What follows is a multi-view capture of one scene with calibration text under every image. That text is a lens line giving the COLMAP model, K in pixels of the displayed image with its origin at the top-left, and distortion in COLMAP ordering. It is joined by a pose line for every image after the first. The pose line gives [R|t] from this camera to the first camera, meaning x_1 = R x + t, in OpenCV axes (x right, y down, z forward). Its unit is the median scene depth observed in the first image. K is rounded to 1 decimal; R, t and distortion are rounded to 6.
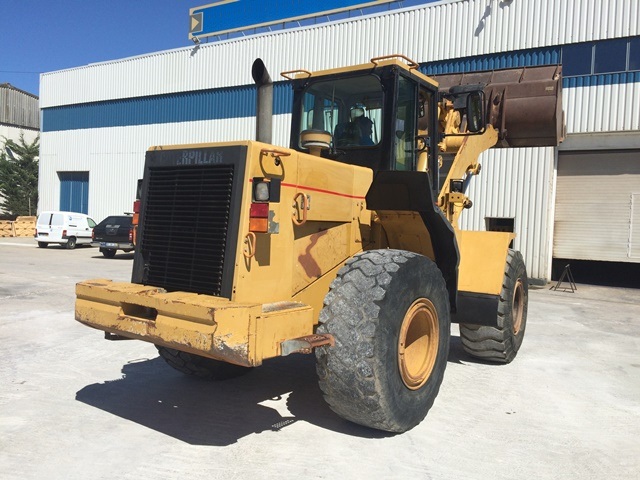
lens RADIAL K [[555.4, 0, 323.1], [0, 555.4, 246.5], [0, 0, 1]] dist [0.070023, -0.097677]
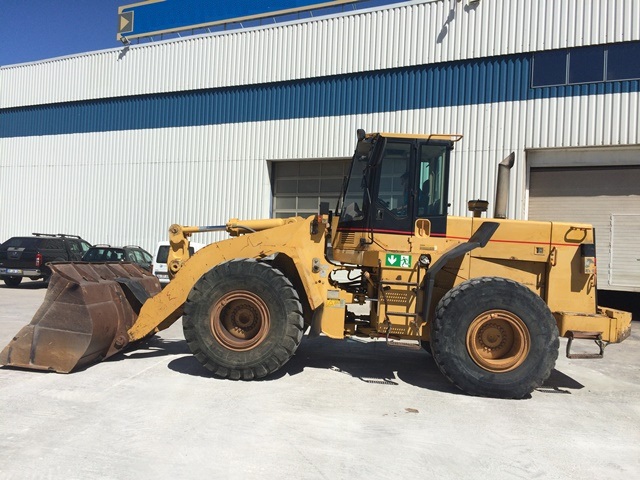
lens RADIAL K [[555.4, 0, 319.4], [0, 555.4, 242.7], [0, 0, 1]] dist [0.070023, -0.097677]
pose [[0.994954, 0.004467, 0.100234, -0.009644], [0.000635, 0.998708, -0.050809, -0.002812], [-0.100331, 0.050616, 0.993666, 0.126011]]
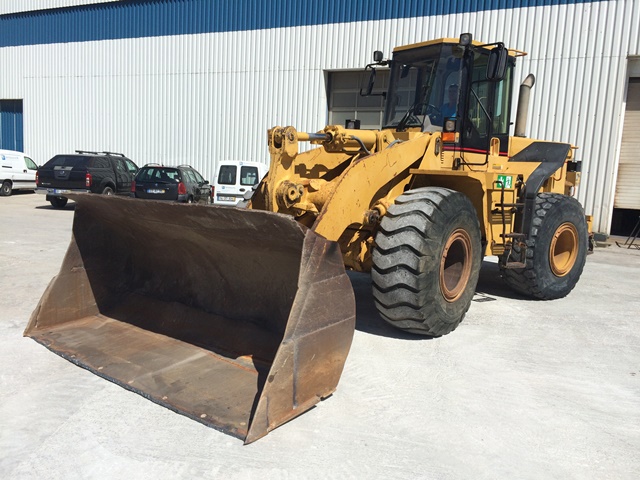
lens RADIAL K [[555.4, 0, 320.4], [0, 555.4, 241.3], [0, 0, 1]] dist [0.070023, -0.097677]
pose [[0.994963, -0.009972, 0.099749, -0.103404], [0.000416, 0.995442, 0.095367, -0.009517], [-0.100246, -0.094845, 0.990432, 0.188477]]
